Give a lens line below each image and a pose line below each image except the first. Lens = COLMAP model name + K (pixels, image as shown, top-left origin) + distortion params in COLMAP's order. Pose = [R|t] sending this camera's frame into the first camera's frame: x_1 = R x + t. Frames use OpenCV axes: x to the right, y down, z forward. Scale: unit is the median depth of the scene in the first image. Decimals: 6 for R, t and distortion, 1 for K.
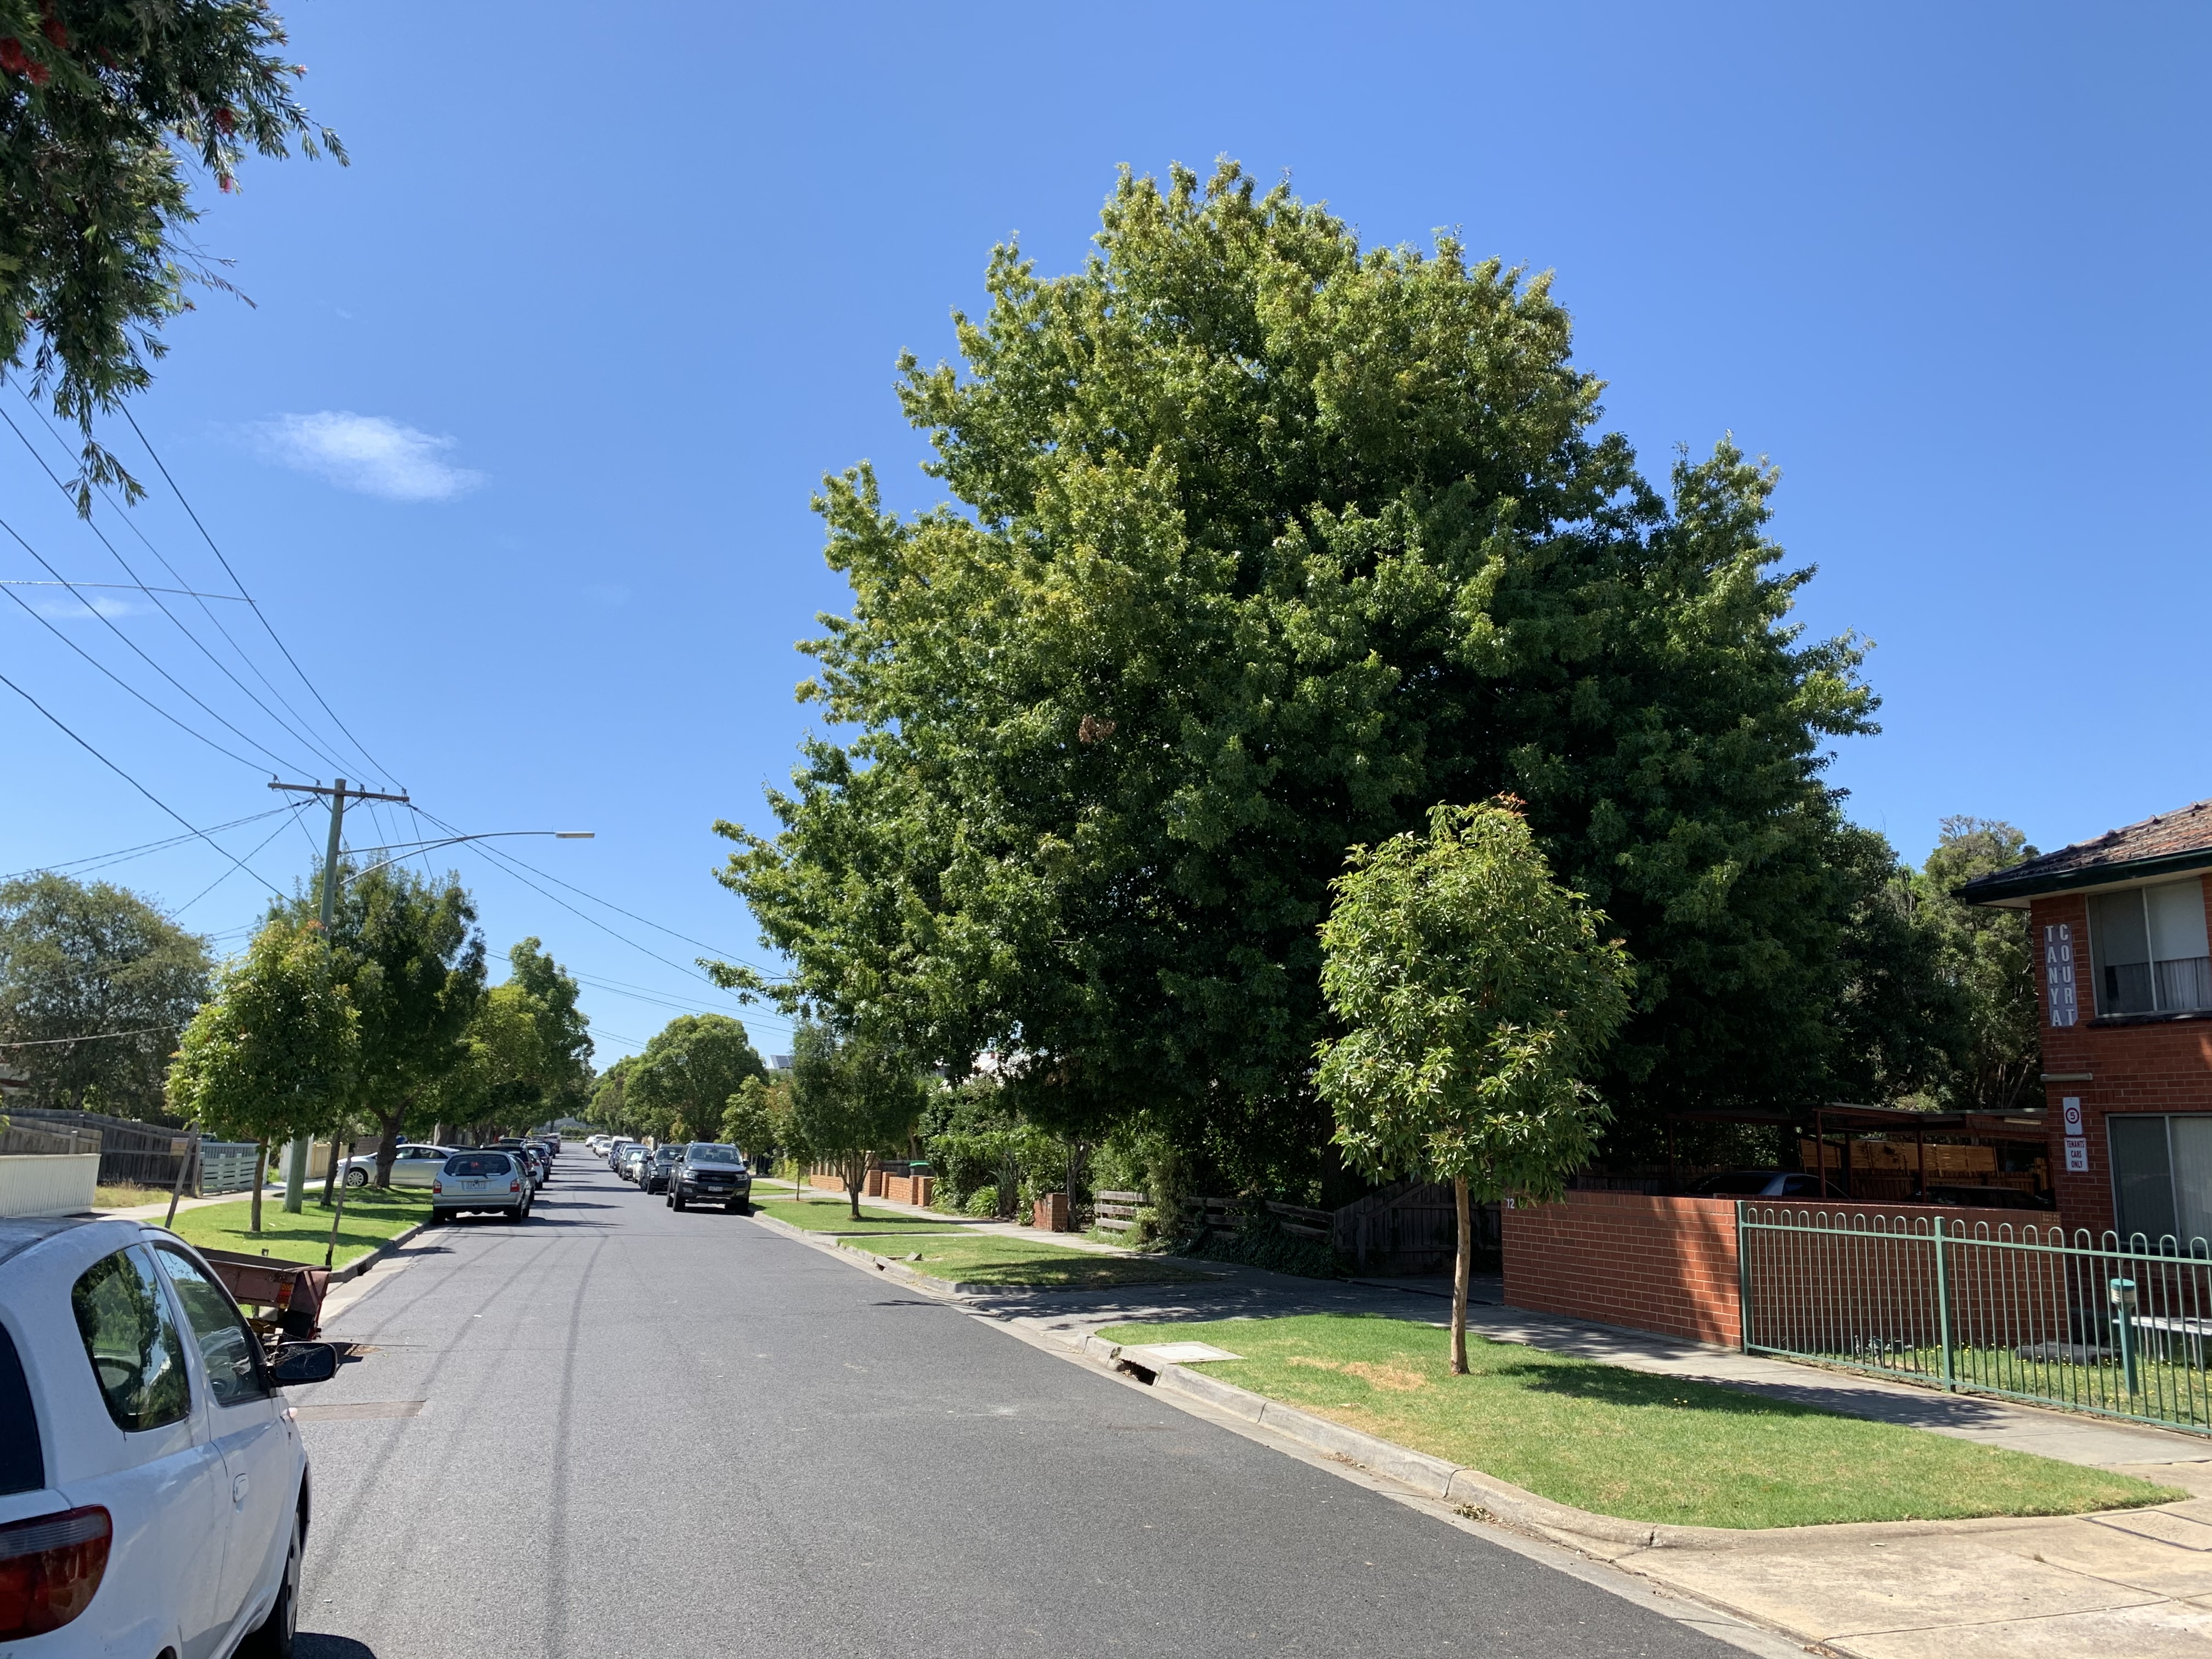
lens RADIAL K [[1712.4, 0, 1119.5], [0, 1712.4, 833.9], [0, 0, 1]] dist [0.052240, -0.005919]
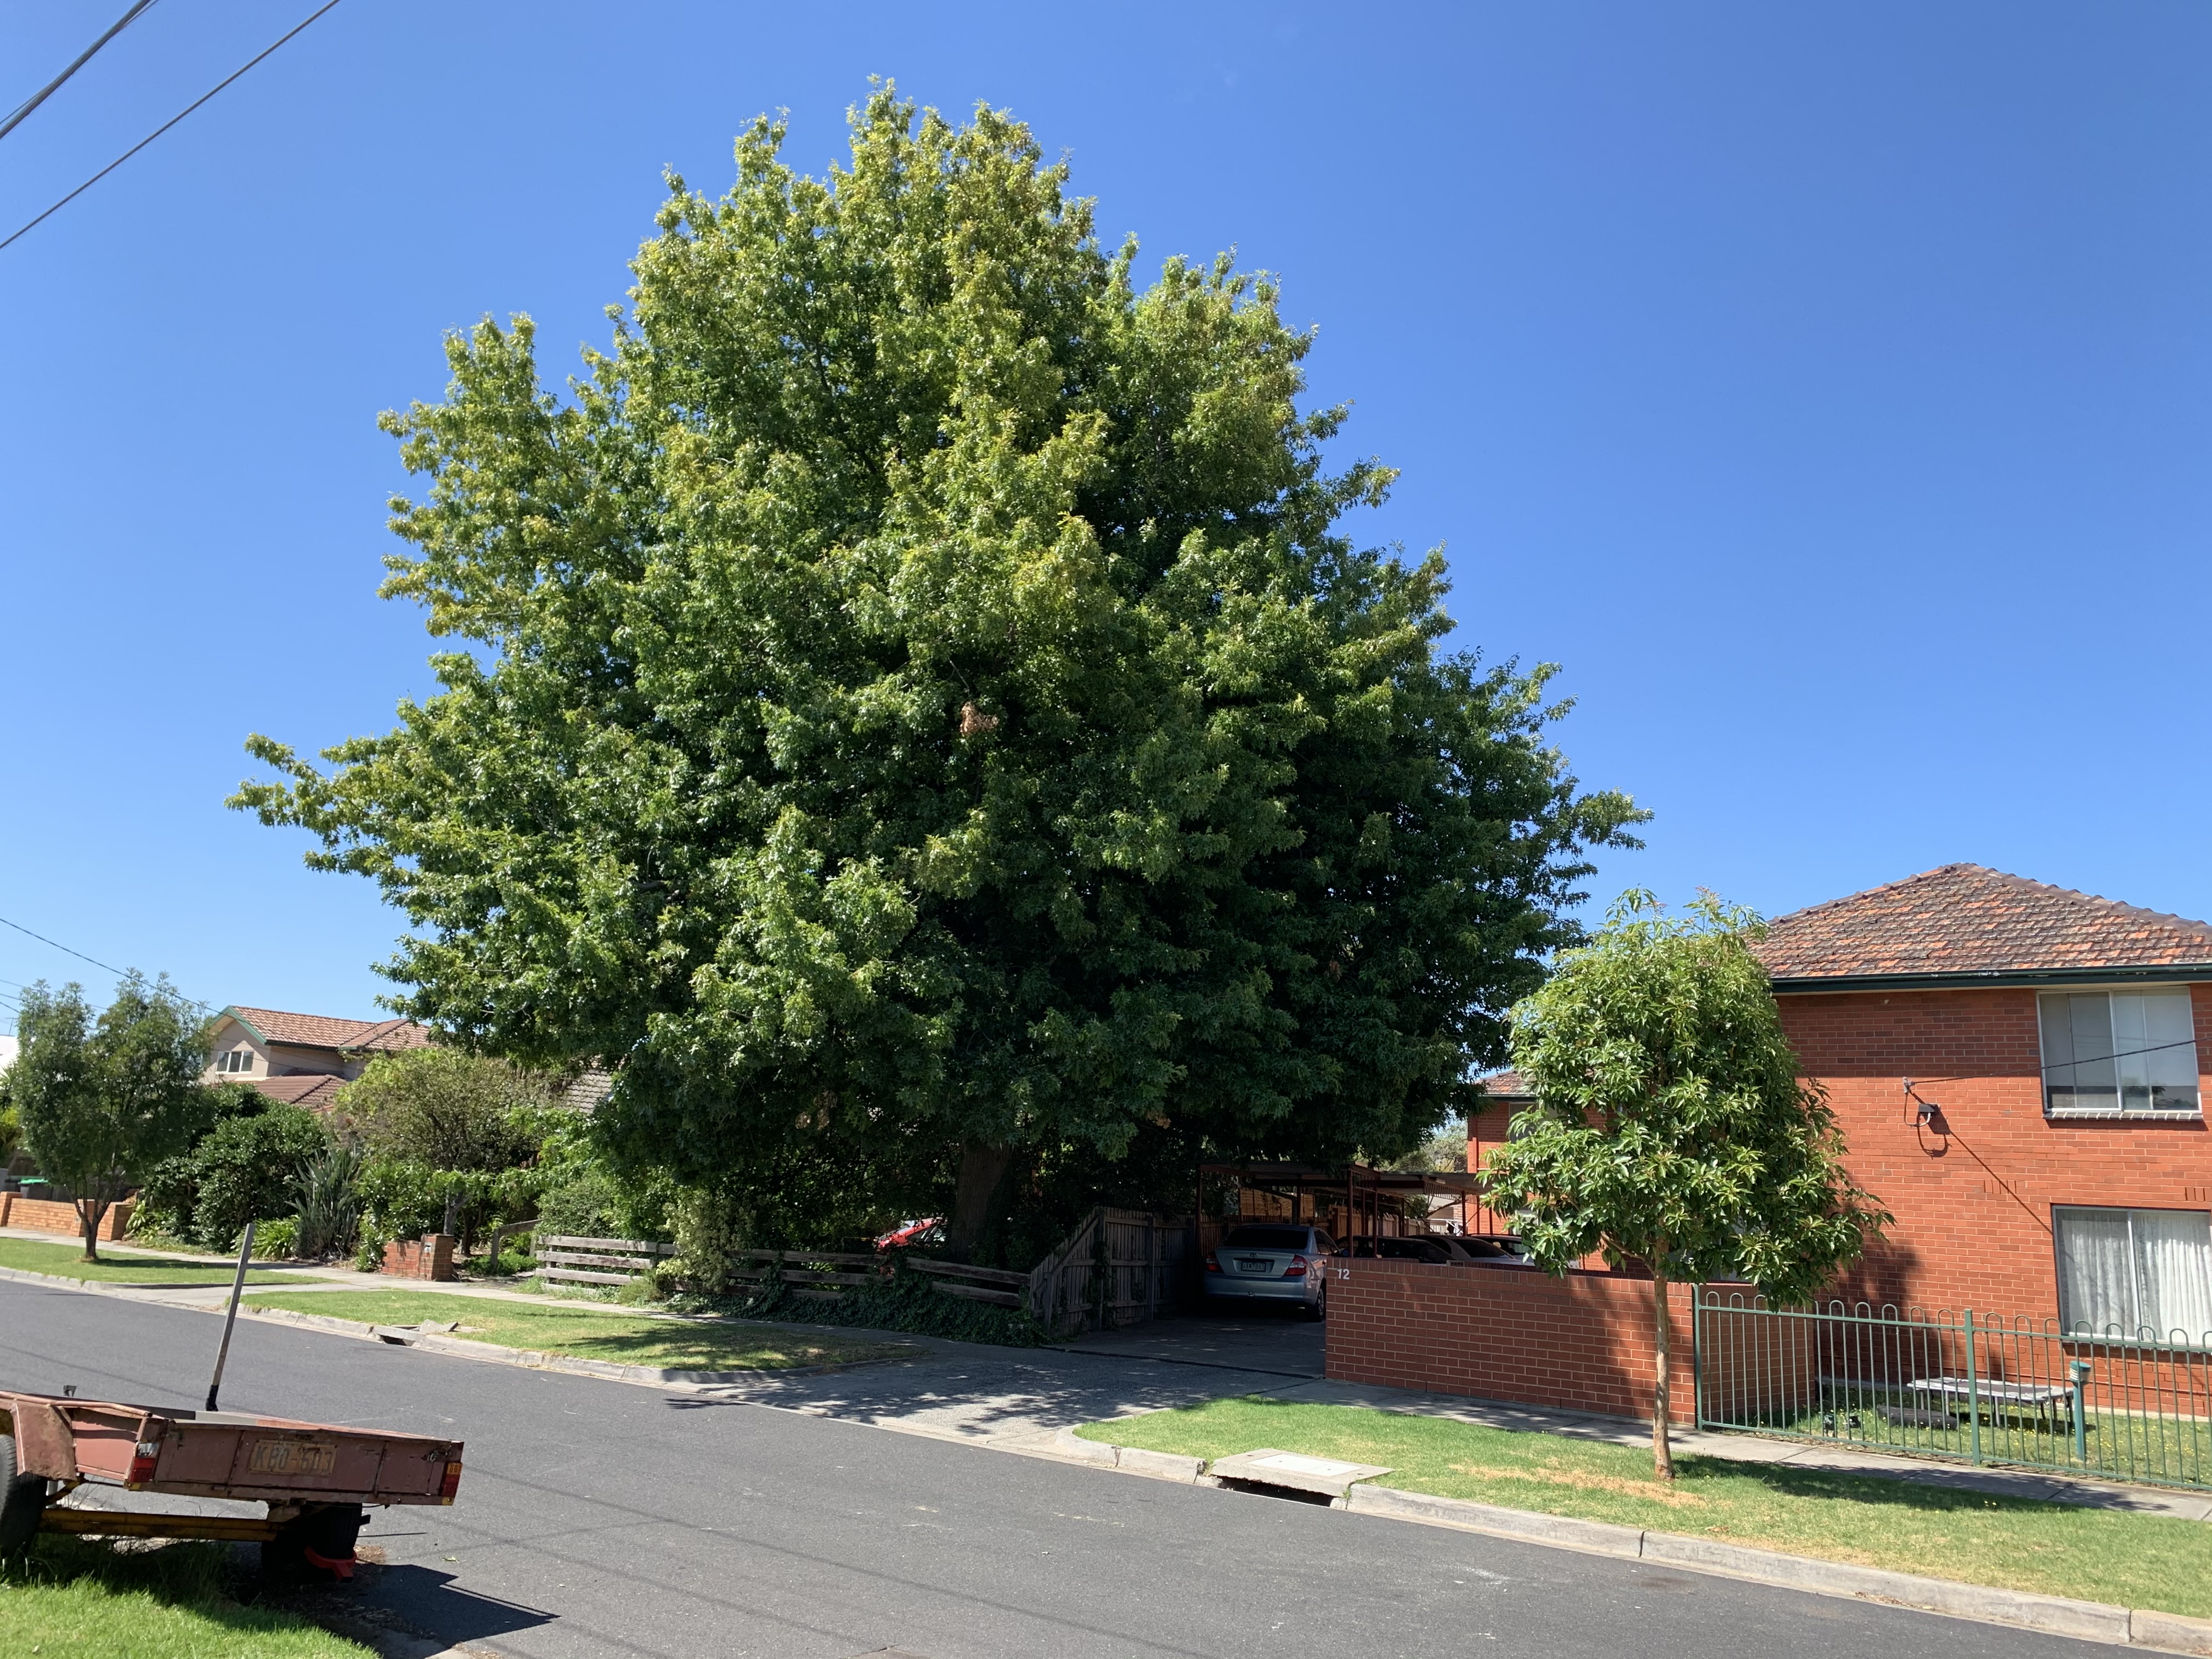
lens RADIAL K [[1708.5, 0, 1117.0], [0, 1708.5, 829.7], [0, 0, 1]] dist [0.032608, -0.000741]
pose [[0.834913, 0.134865, 0.533603, -0.389455], [-0.129659, 0.990423, -0.047449, 0.023625], [-0.534891, -0.029570, 0.844403, 0.224382]]
